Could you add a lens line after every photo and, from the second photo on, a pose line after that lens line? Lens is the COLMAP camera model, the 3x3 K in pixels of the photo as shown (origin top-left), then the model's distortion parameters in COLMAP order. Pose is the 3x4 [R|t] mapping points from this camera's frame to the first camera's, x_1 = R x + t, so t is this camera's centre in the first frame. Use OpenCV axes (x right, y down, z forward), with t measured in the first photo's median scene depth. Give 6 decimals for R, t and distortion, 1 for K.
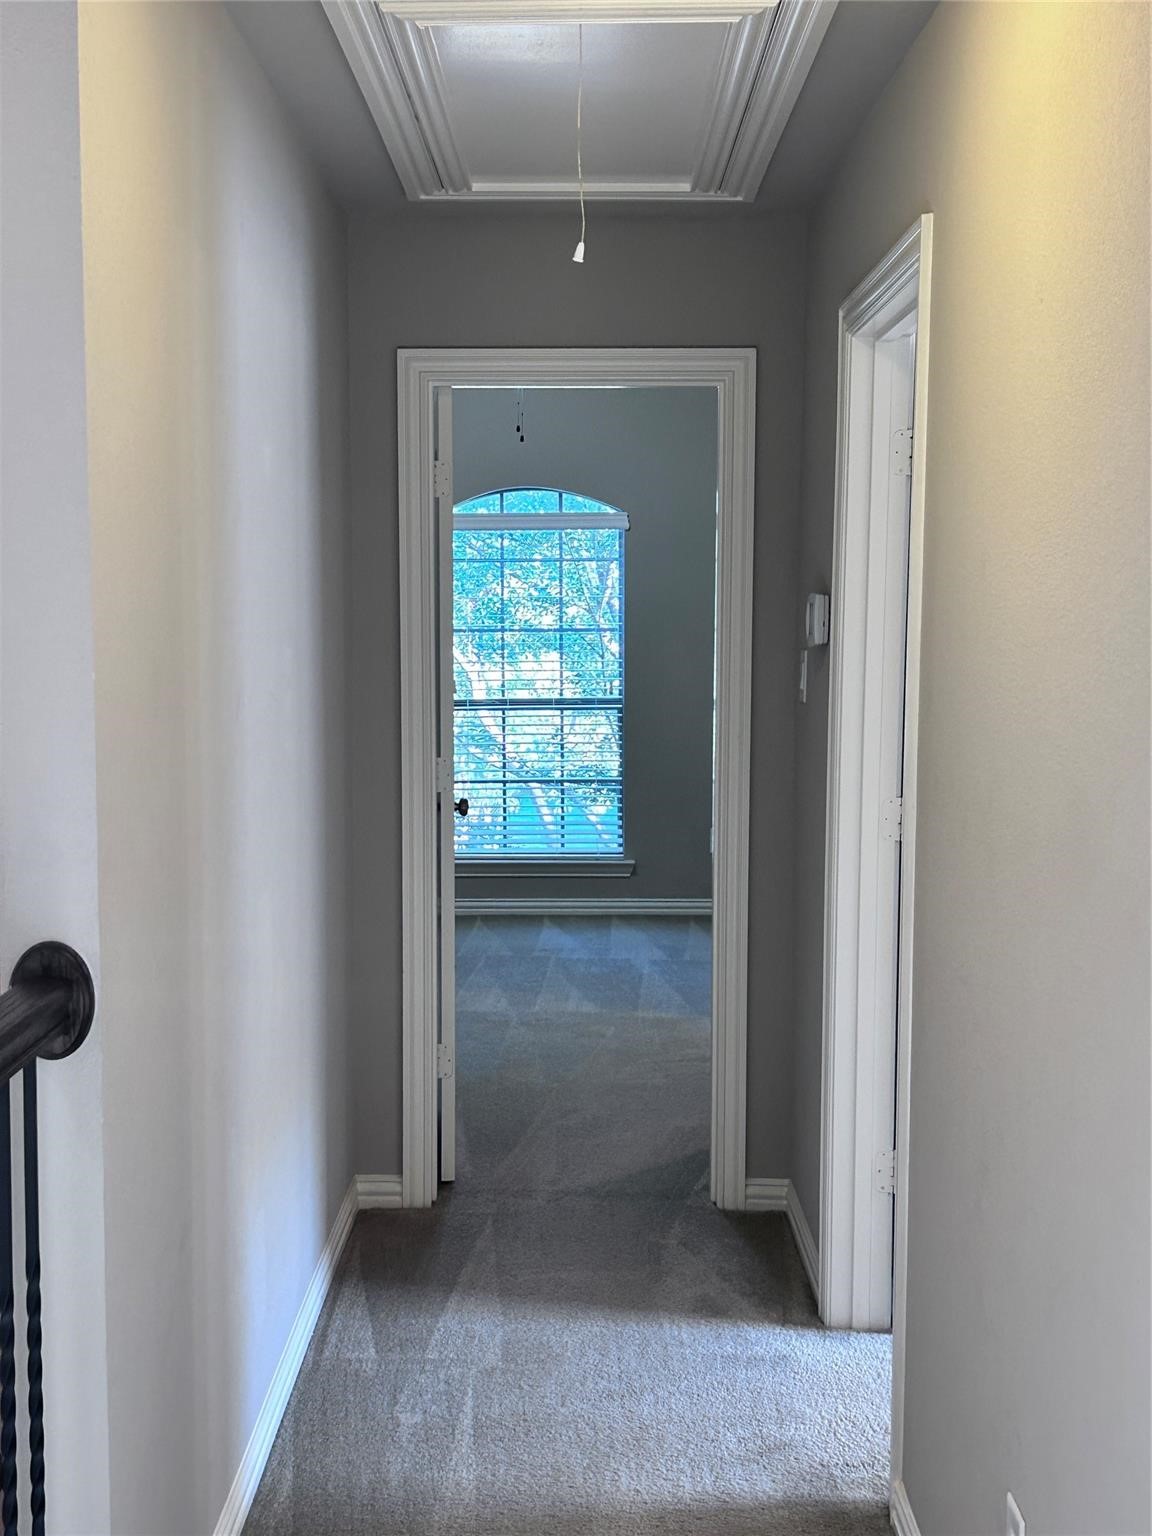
lens RADIAL K [[1829.5, 0, 575.0], [0, 1829.5, 768.8], [0, 0, 1]] dist [-0.016918, 0.000000]
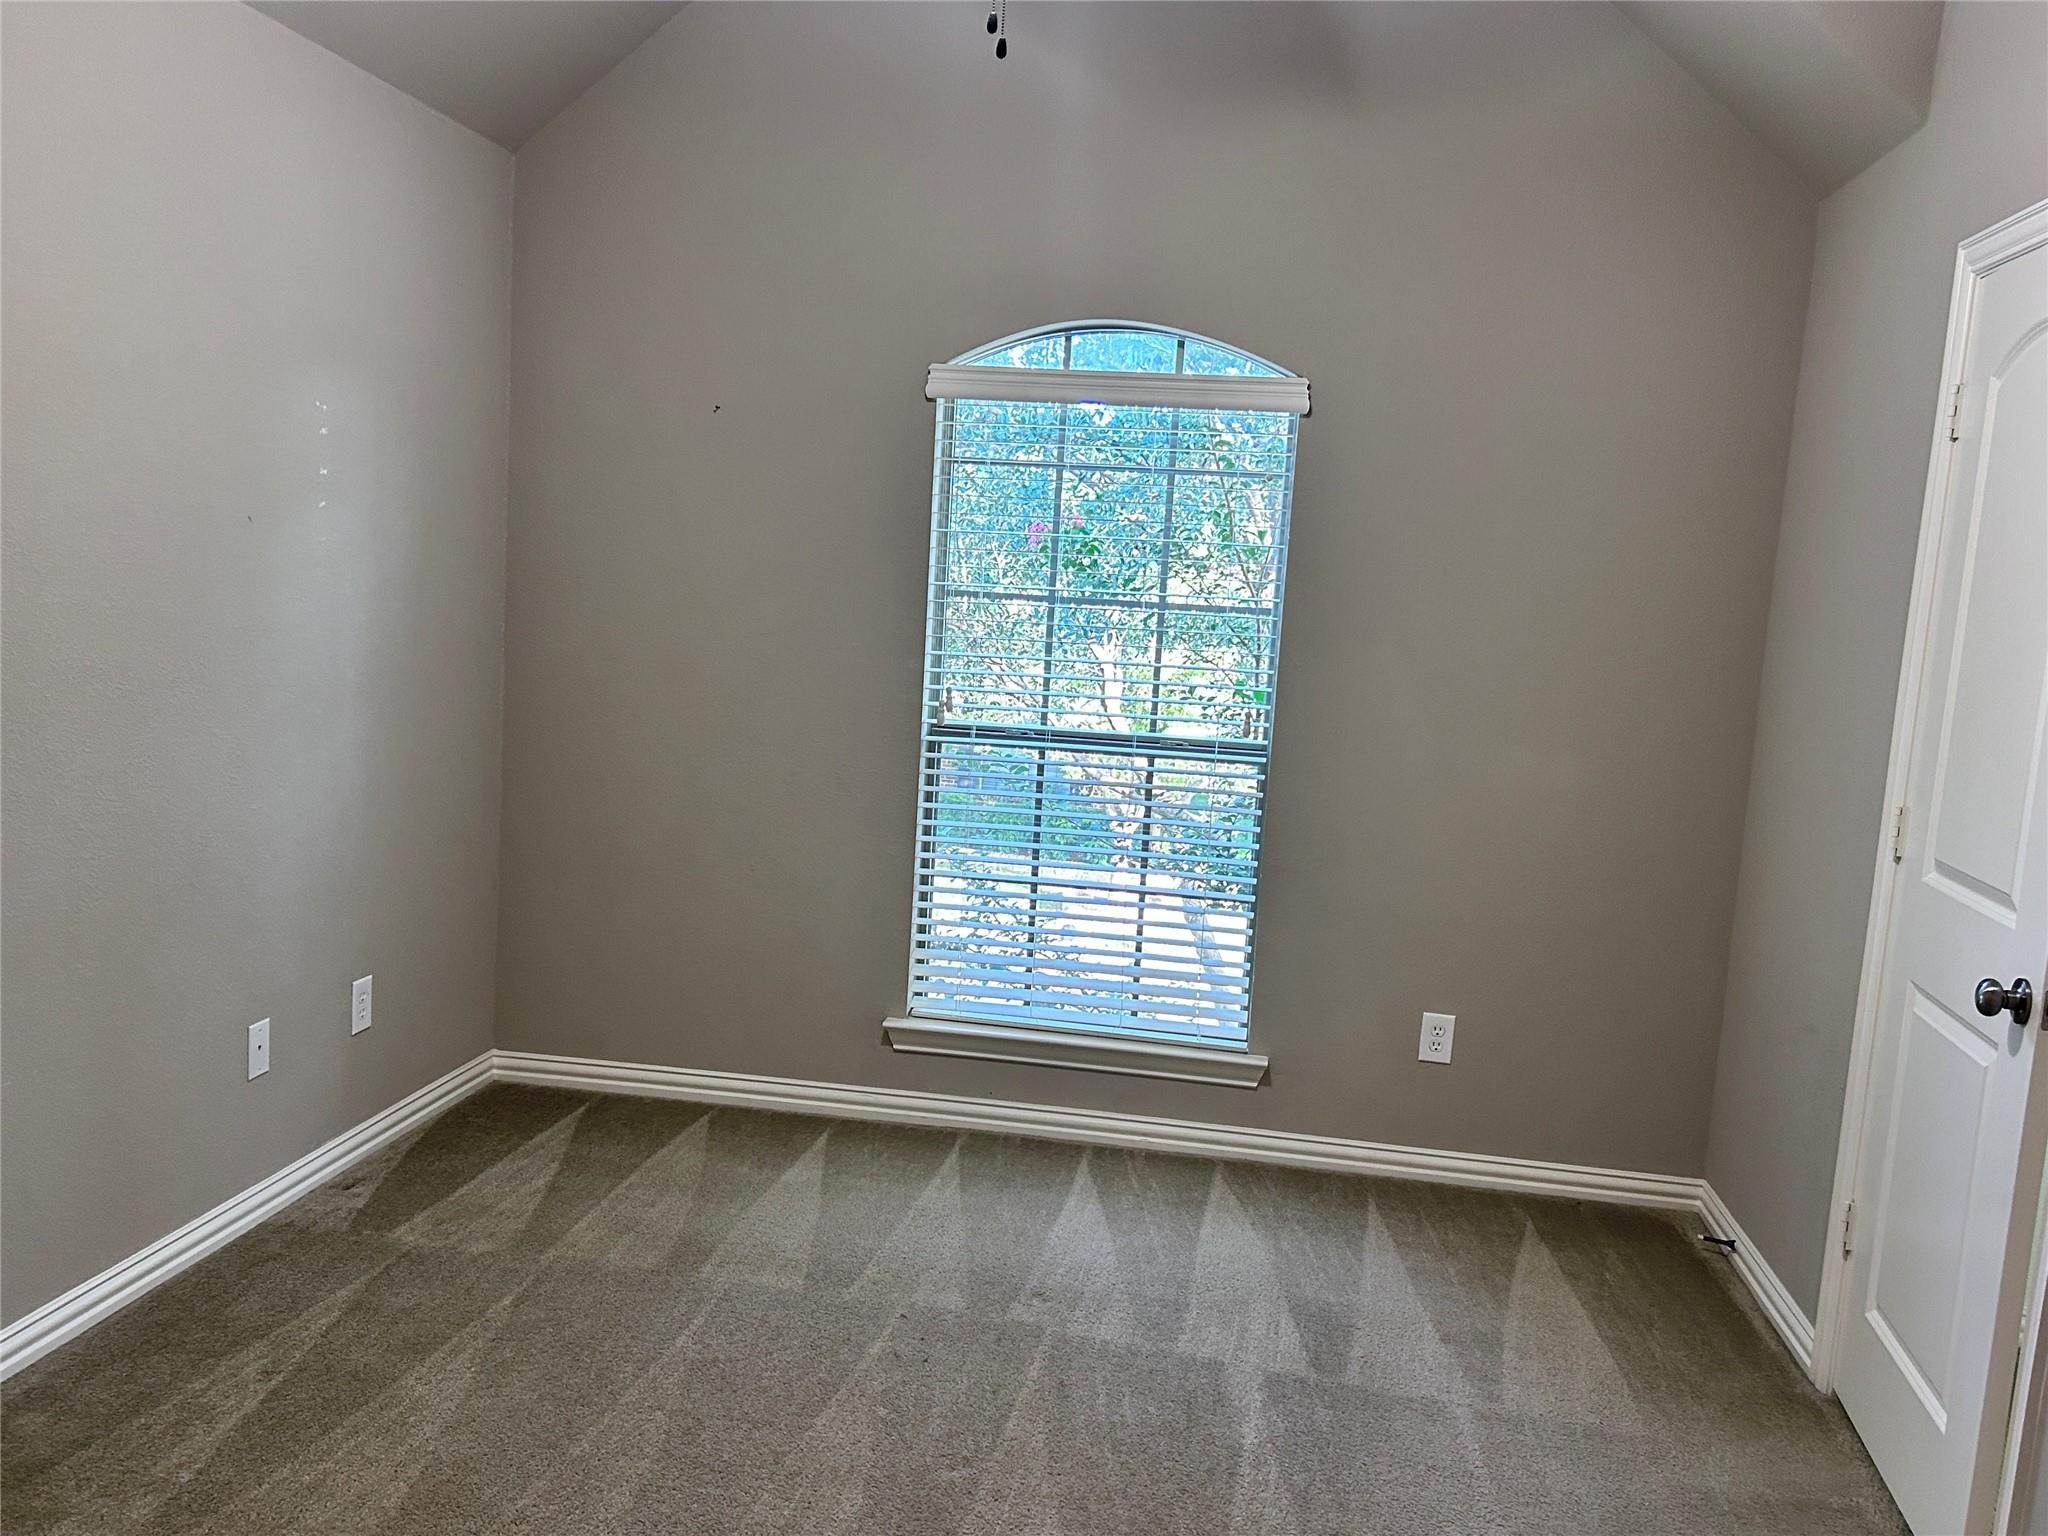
lens RADIAL K [[1673.5, 0, 1025.5], [0, 1673.5, 767.5], [0, 0, 1]] dist [0.012717, 0.001070]
pose [[0.986418, 0.080919, -0.142938, 0.026030], [-0.078113, 0.996627, 0.025141, -0.039000], [0.144490, -0.013635, 0.989412, 0.524925]]
